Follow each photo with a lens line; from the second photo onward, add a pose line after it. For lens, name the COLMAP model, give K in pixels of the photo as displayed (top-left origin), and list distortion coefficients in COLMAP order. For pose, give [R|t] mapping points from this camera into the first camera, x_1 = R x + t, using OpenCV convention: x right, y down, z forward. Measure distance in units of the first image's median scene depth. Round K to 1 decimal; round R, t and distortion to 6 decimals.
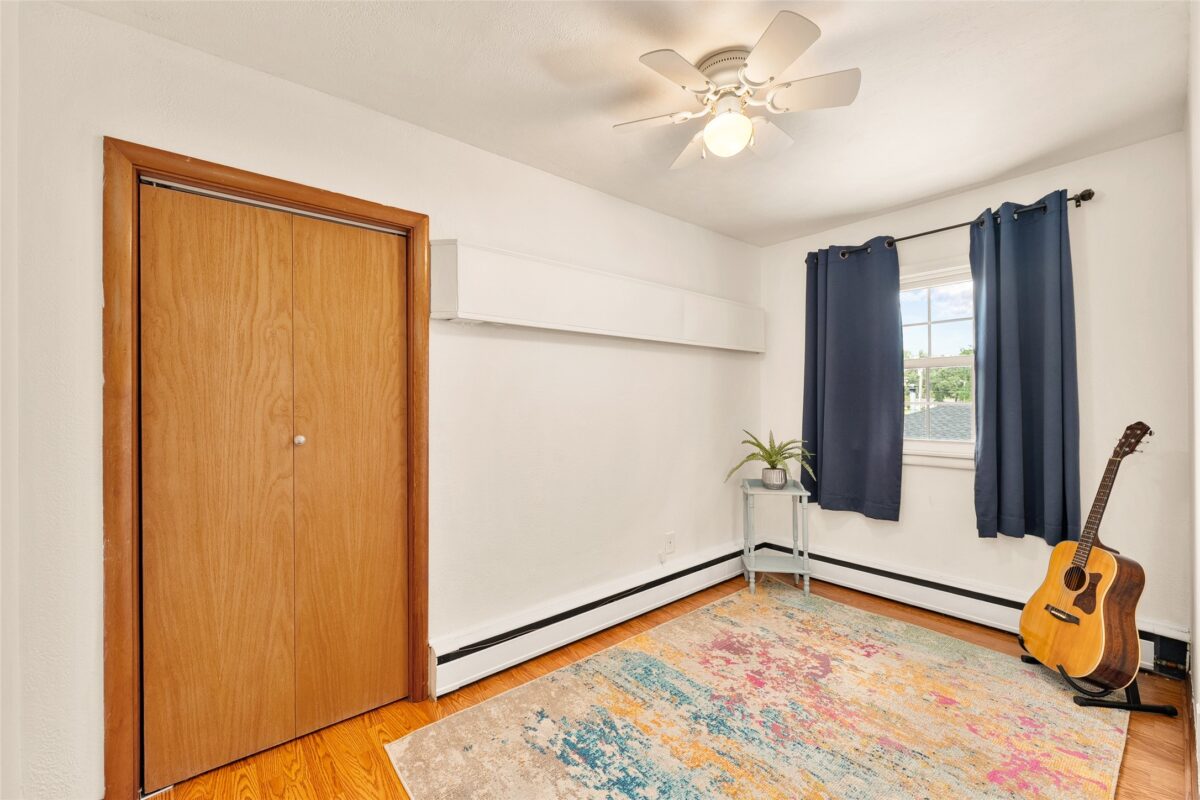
lens RADIAL K [[487.5, 0, 600.7], [0, 487.5, 401.1], [0, 0, 1]] dist [-0.003150, 0.000359]
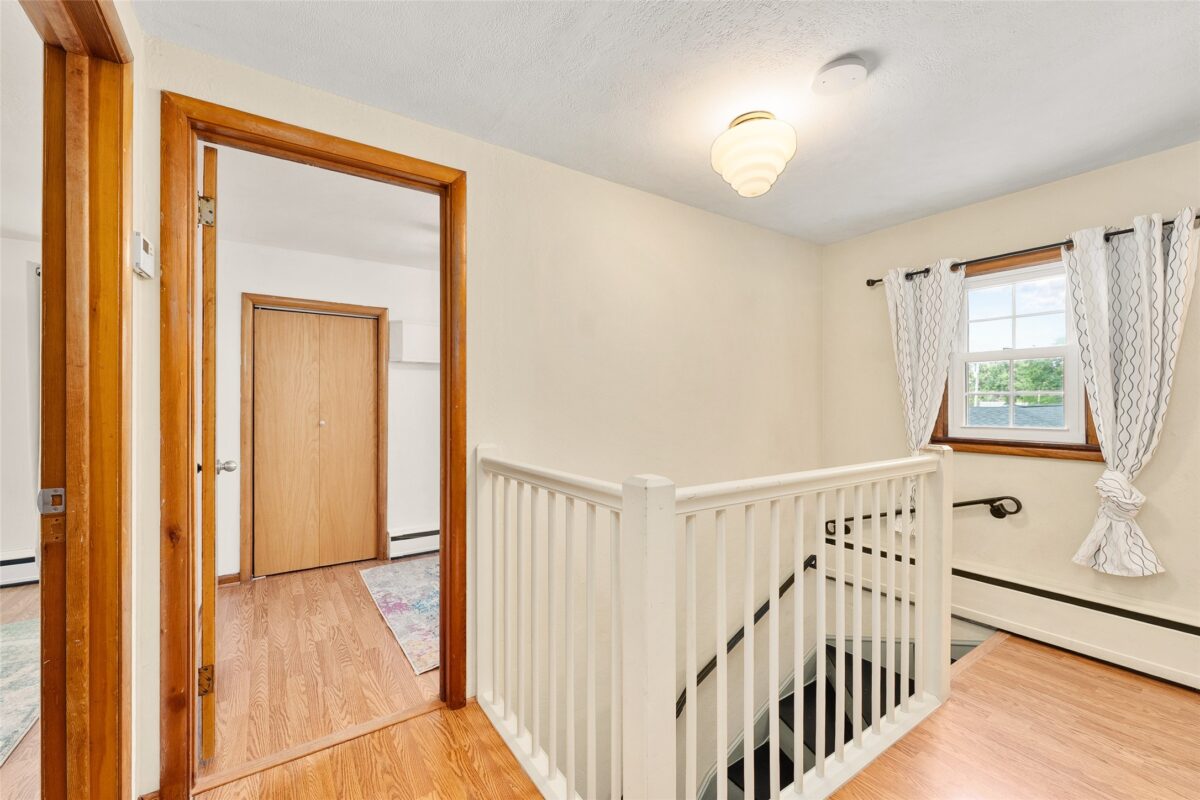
lens RADIAL K [[487.5, 0, 598.6], [0, 487.5, 399.8], [0, 0, 1]] dist [-0.003150, 0.000359]
pose [[0.995552, 0.005194, -0.094074, 0.752062], [-0.005531, 0.999979, -0.003328, -0.018729], [0.094055, 0.003834, 0.995560, -0.960197]]
